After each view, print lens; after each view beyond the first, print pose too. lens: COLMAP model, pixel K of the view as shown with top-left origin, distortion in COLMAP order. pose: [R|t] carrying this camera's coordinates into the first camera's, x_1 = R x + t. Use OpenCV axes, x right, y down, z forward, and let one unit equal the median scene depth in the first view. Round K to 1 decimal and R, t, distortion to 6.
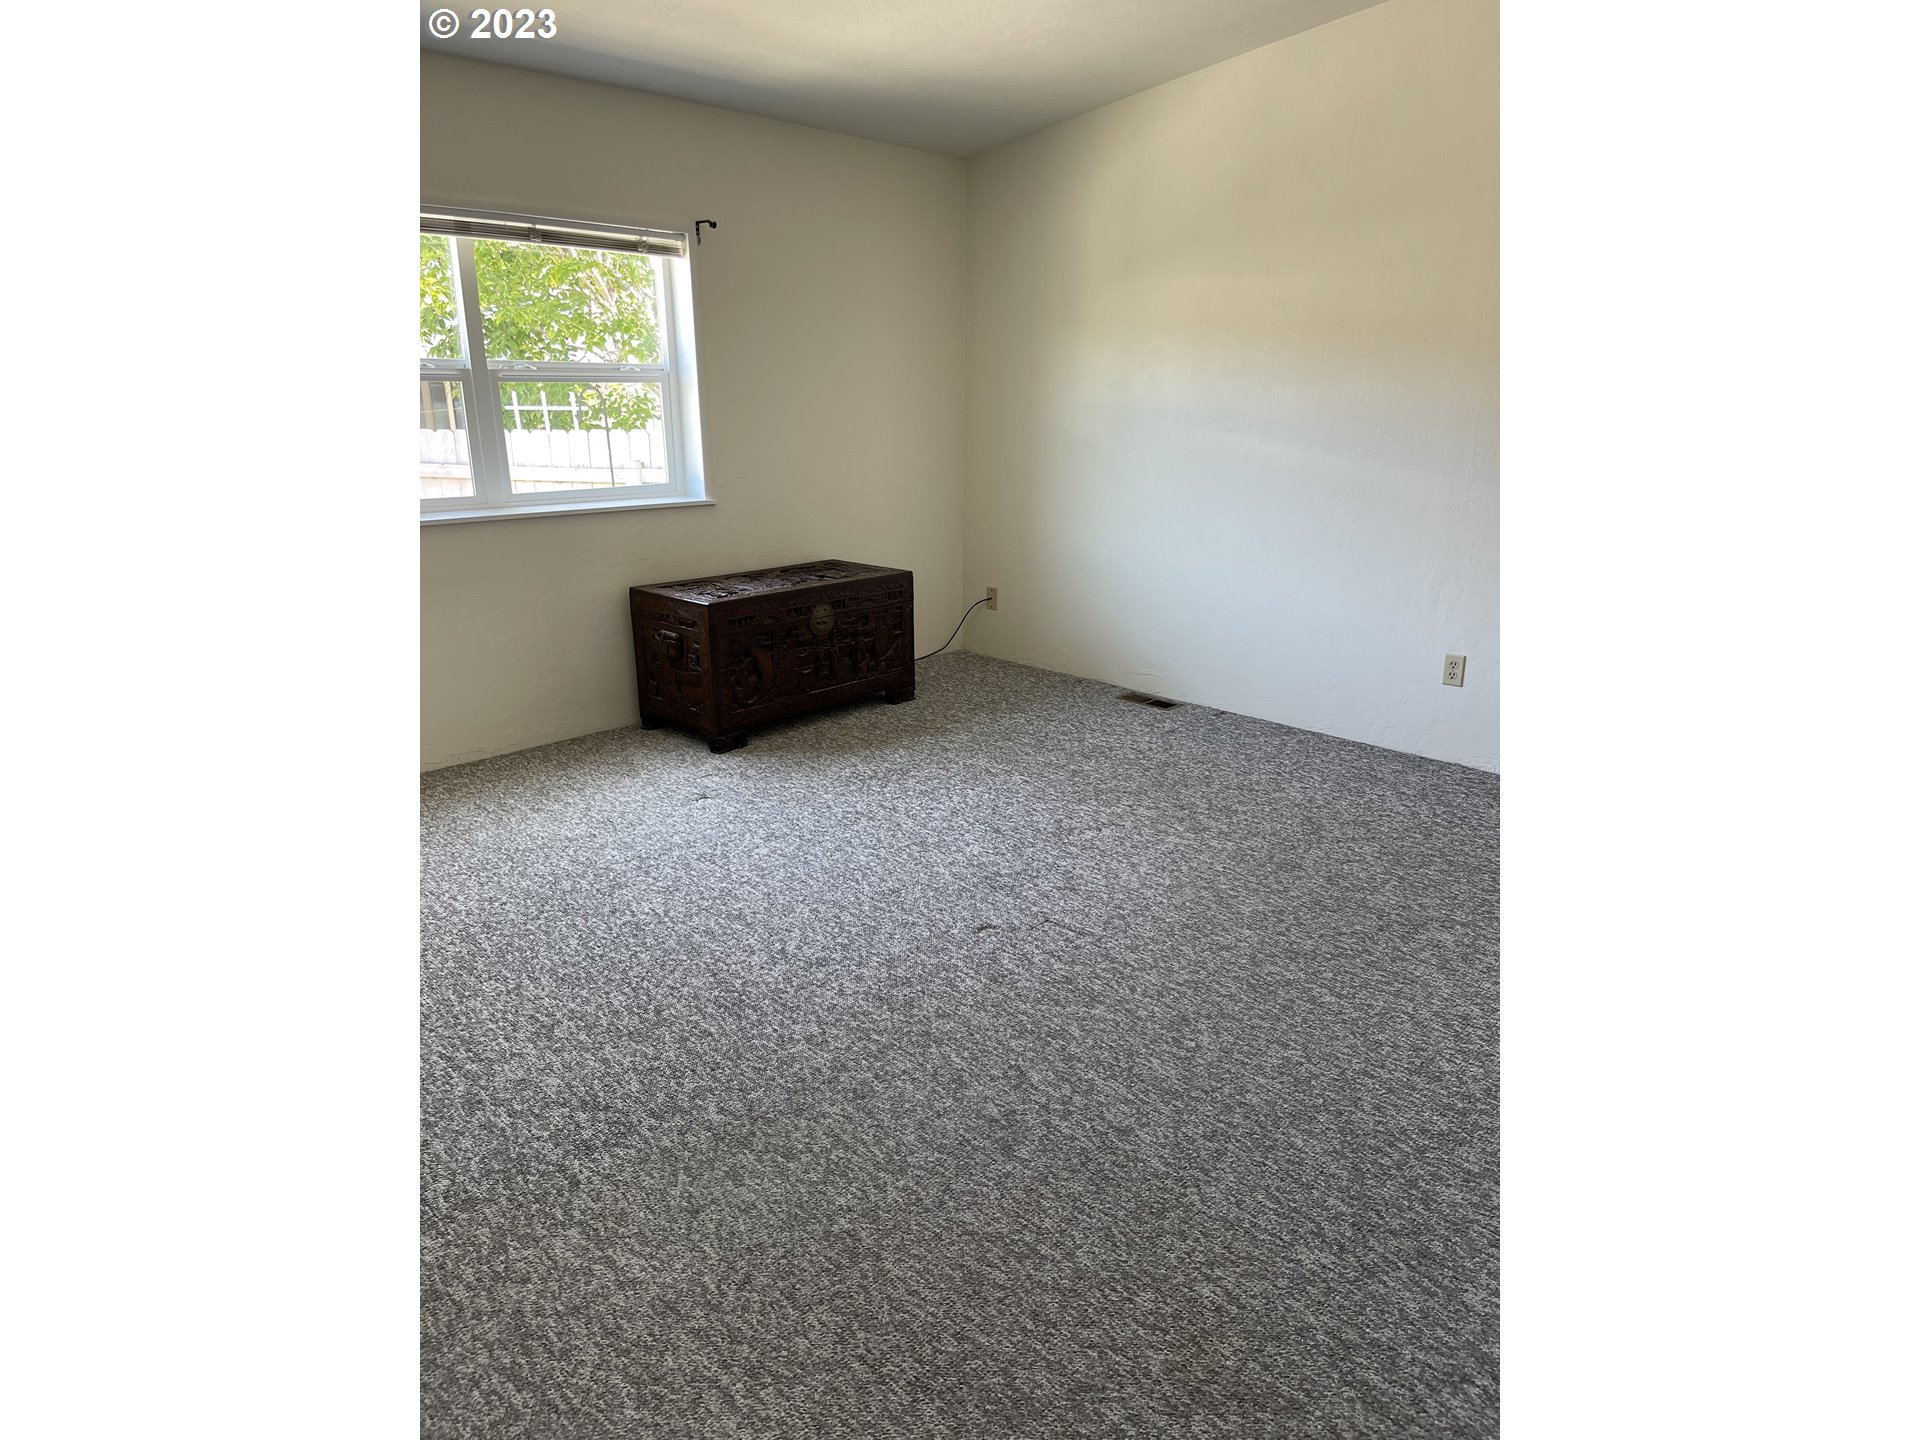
lens RADIAL K [[1098.6, 0, 960.0], [0, 1098.6, 720.0], [0, 0, 1]] dist [0.013519, -0.000424]
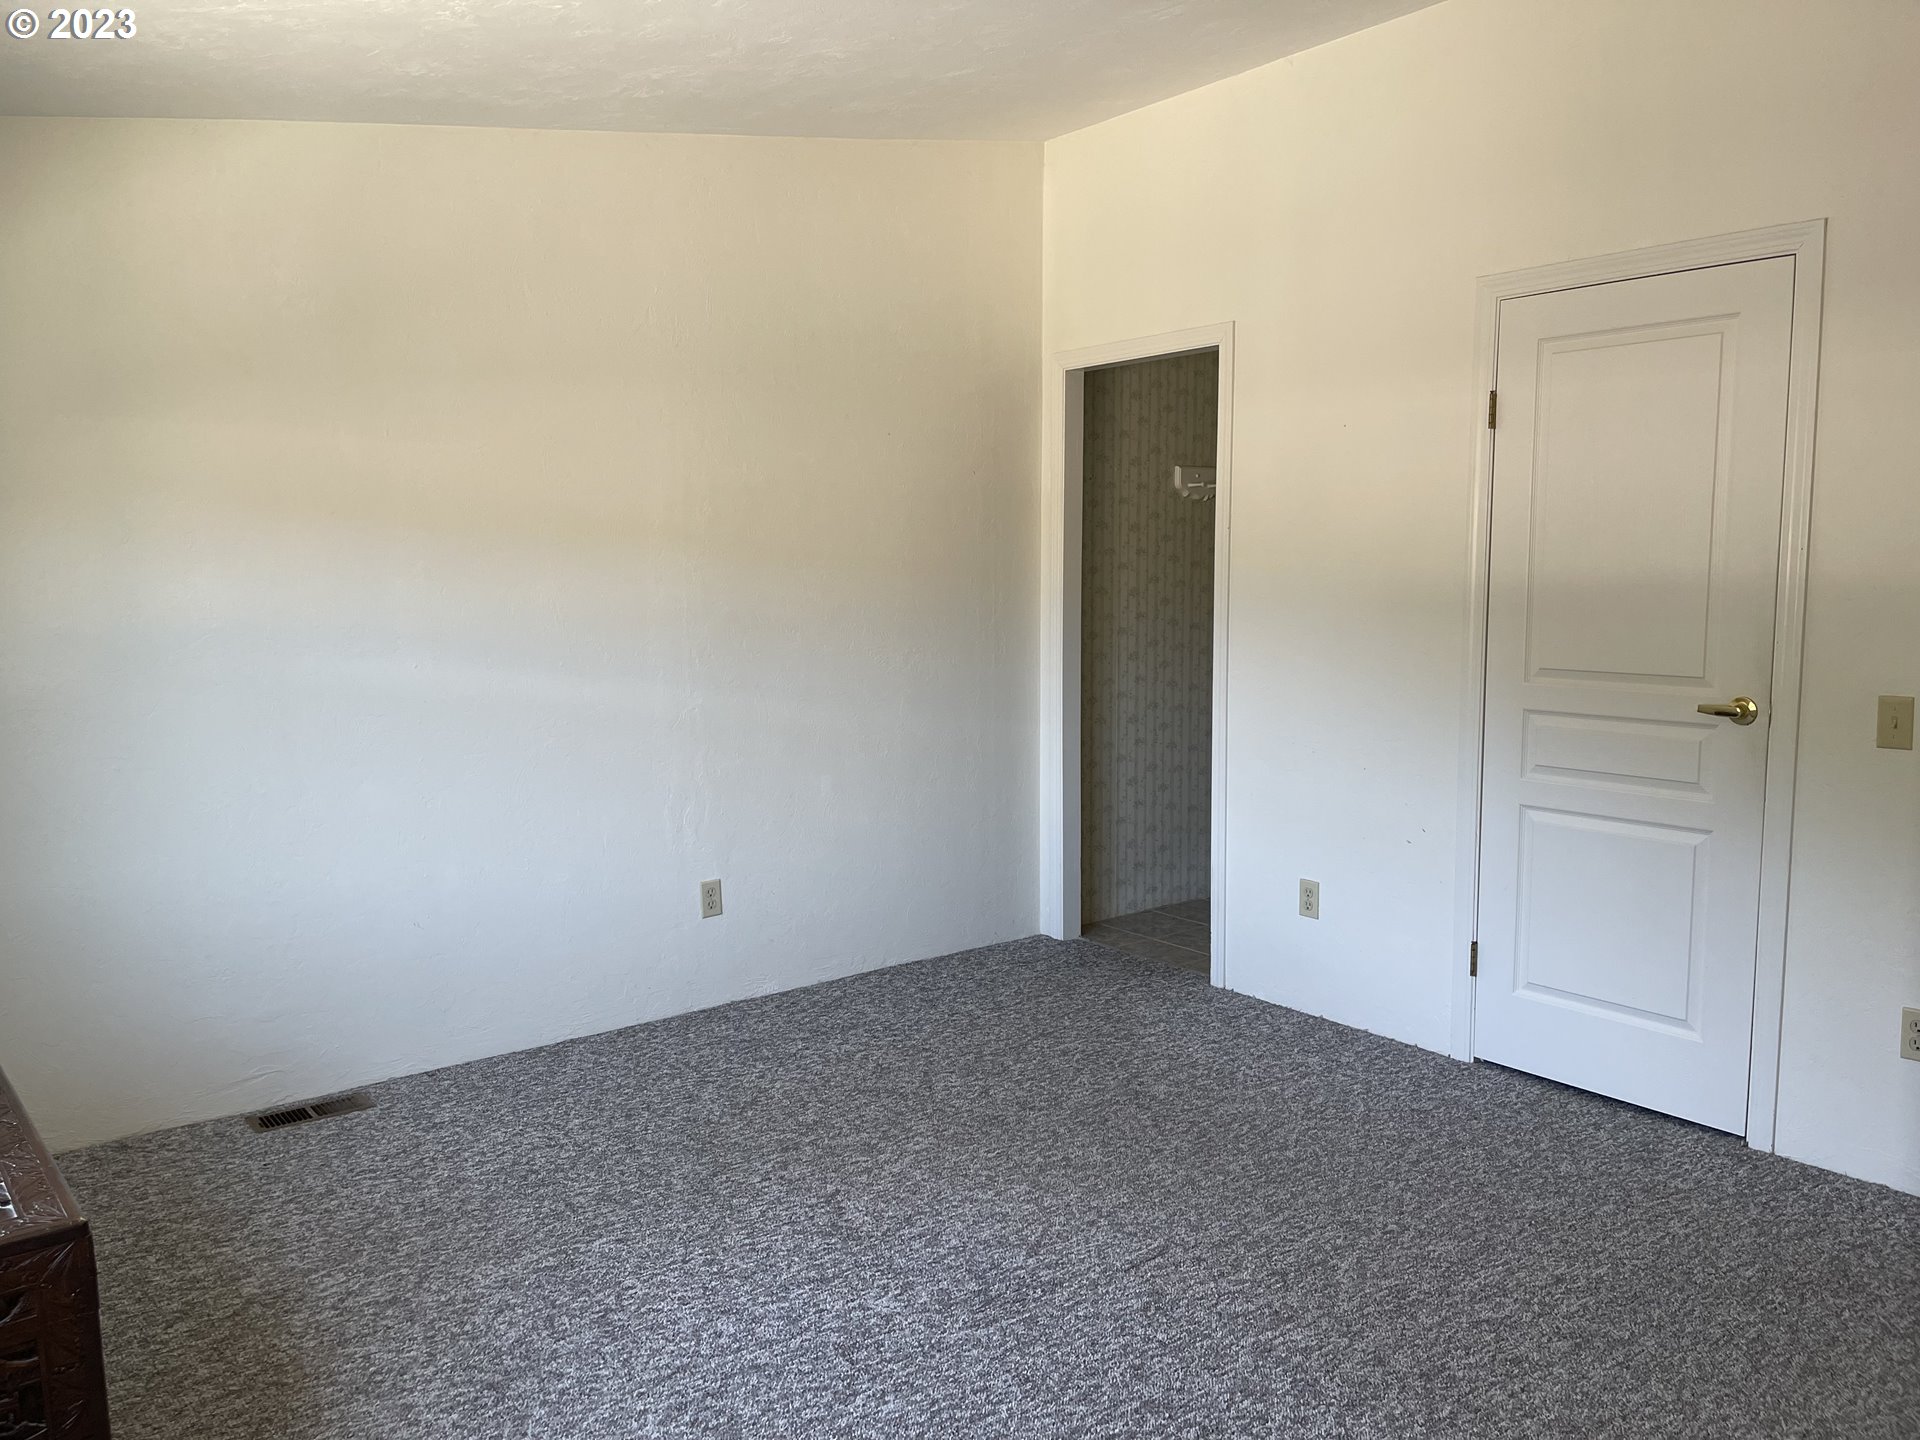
lens RADIAL K [[1474.4, 0, 974.4], [0, 1474.4, 718.1], [0, 0, 1]] dist [0.095339, -0.107083]
pose [[0.108652, -0.115630, 0.987332, -0.654147], [0.287033, 0.954557, 0.080205, -0.213816], [-0.951739, 0.274682, 0.136904, 0.611837]]
